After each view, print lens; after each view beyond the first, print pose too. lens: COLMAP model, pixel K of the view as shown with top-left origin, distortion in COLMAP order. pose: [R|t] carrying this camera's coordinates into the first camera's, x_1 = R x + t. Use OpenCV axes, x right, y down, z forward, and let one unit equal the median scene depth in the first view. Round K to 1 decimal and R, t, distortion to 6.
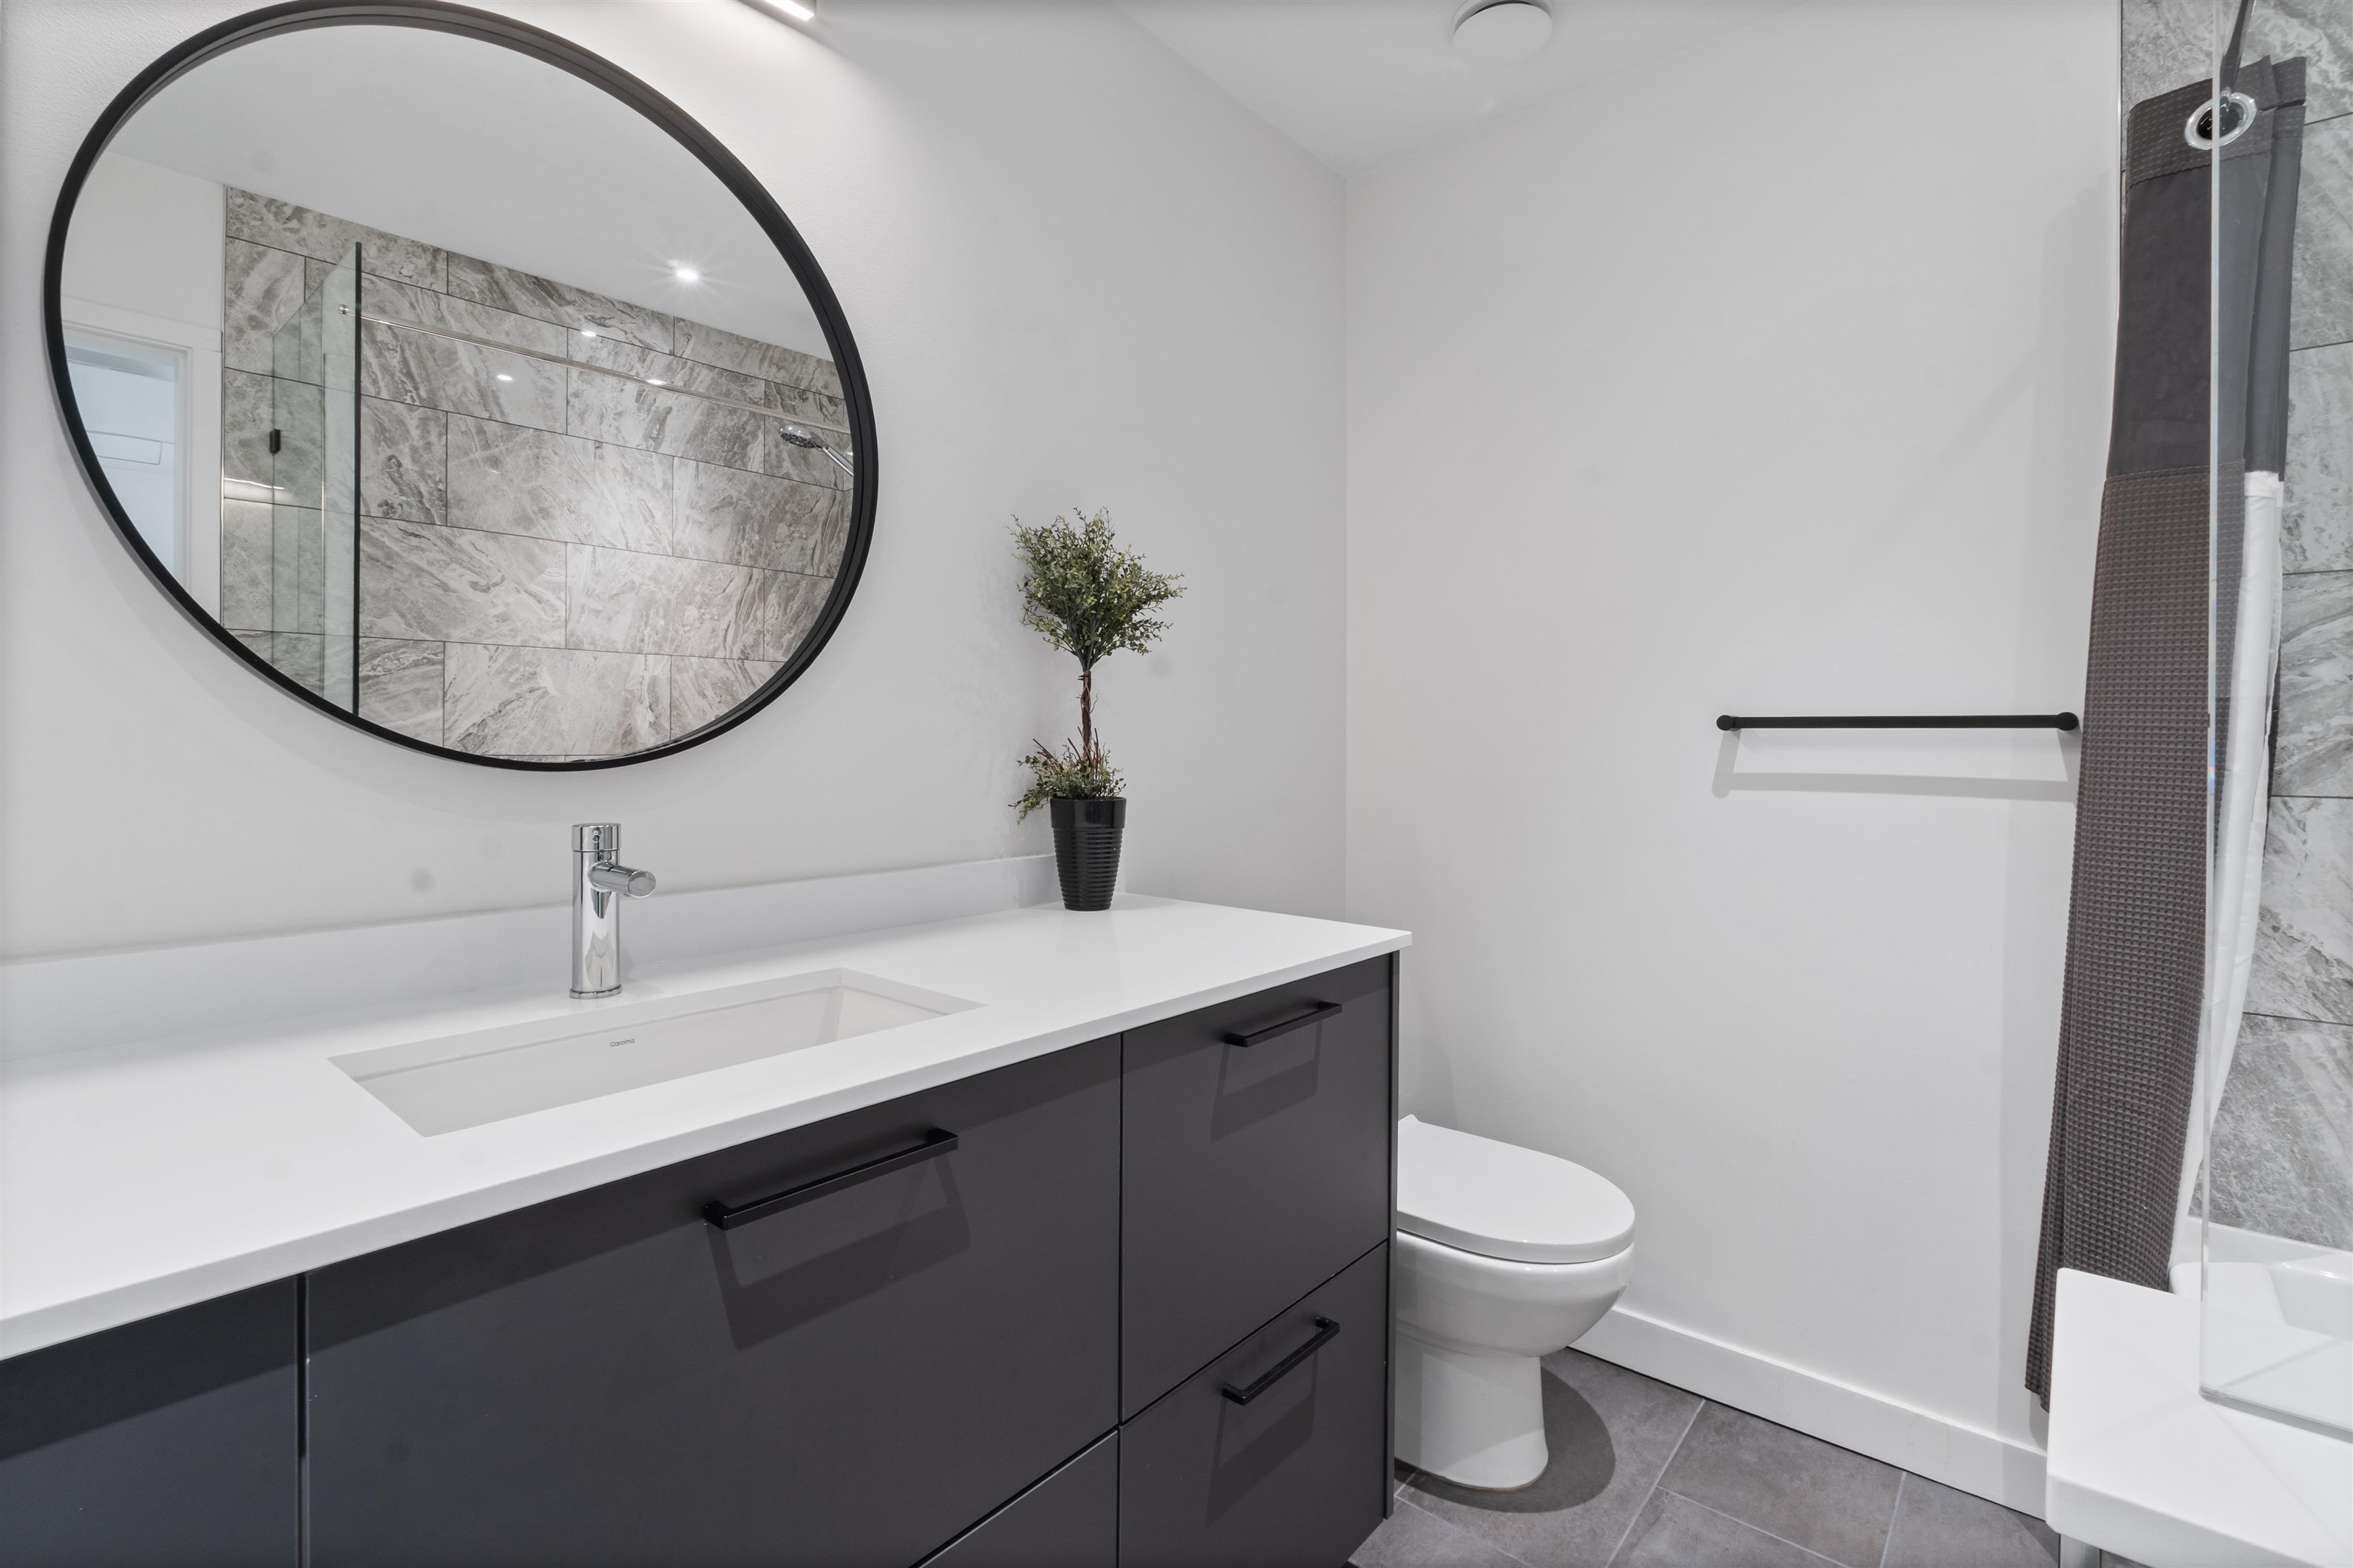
lens RADIAL K [[1085.4, 0, 1174.5], [0, 1085.4, 770.8], [0, 0, 1]] dist [-0.008514, 0.001043]
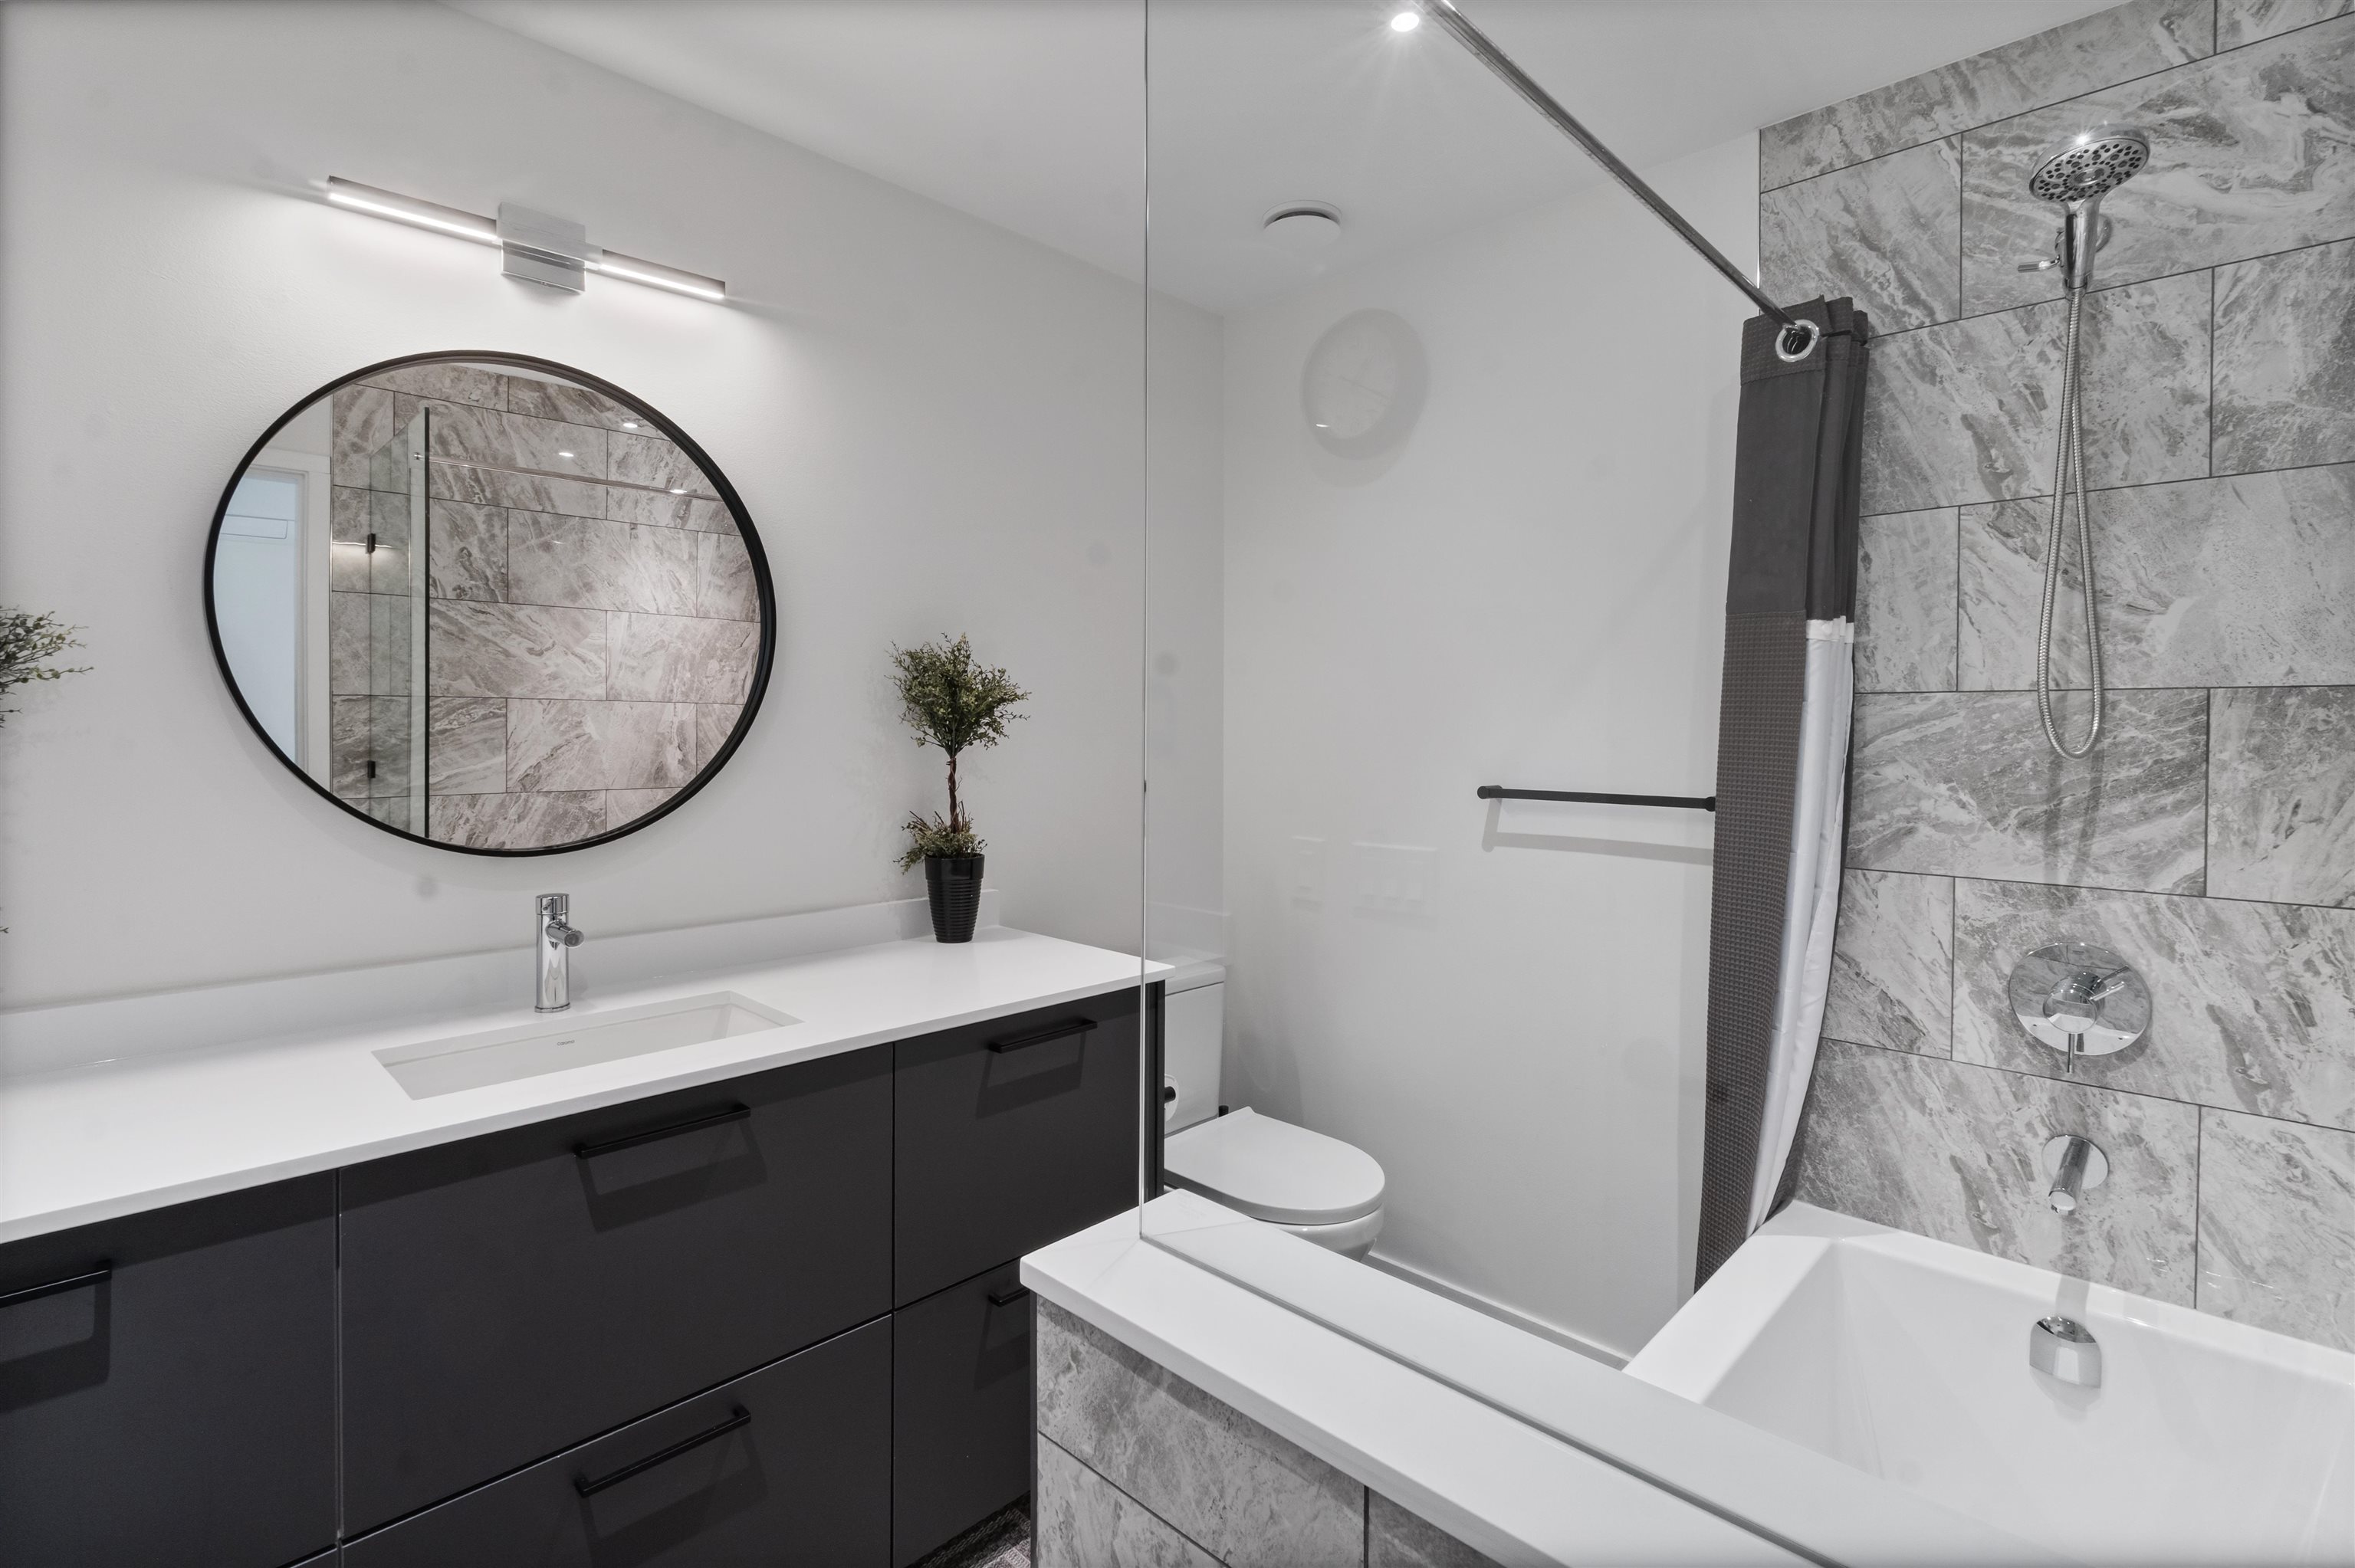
lens RADIAL K [[1086.1, 0, 1176.4], [0, 1086.1, 765.9], [0, 0, 1]] dist [-0.008514, 0.001043]
pose [[0.997549, 0.002042, -0.069939, 0.286232], [-0.001675, 0.999984, 0.005312, -0.092590], [0.069949, -0.005182, 0.997537, -0.285703]]
